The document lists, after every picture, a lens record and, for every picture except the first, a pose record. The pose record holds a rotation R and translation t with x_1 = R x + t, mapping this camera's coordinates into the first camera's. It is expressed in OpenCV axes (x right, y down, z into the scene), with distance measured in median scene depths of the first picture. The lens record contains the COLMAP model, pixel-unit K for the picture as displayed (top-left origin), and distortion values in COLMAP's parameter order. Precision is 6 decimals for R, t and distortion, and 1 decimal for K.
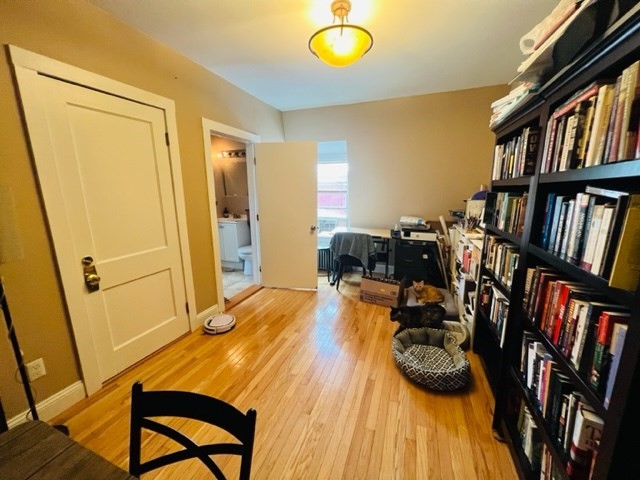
lens RADIAL K [[252.9, 0, 319.7], [0, 252.9, 238.4], [0, 0, 1]] dist [0.002247, 0.000606]
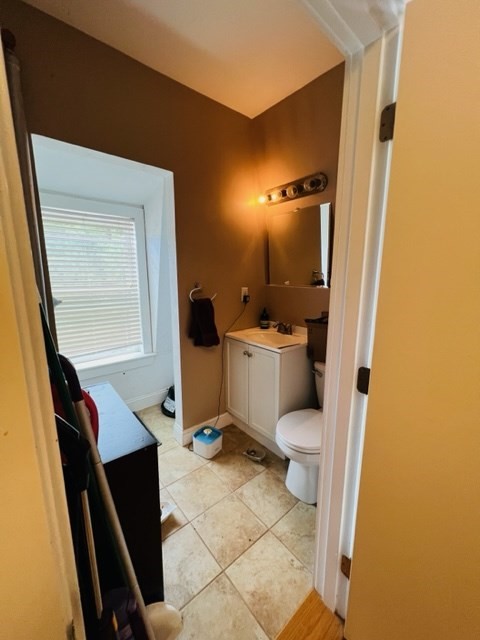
lens RADIAL K [[252.9, 0, 237.3], [0, 252.9, 319.3], [0, 0, 1]] dist [0.002247, 0.000606]
pose [[0.867554, 0.088702, -0.489368, -0.516897], [-0.103836, 0.994587, -0.003804, -0.273507], [0.486382, 0.054114, 0.872069, 1.605083]]
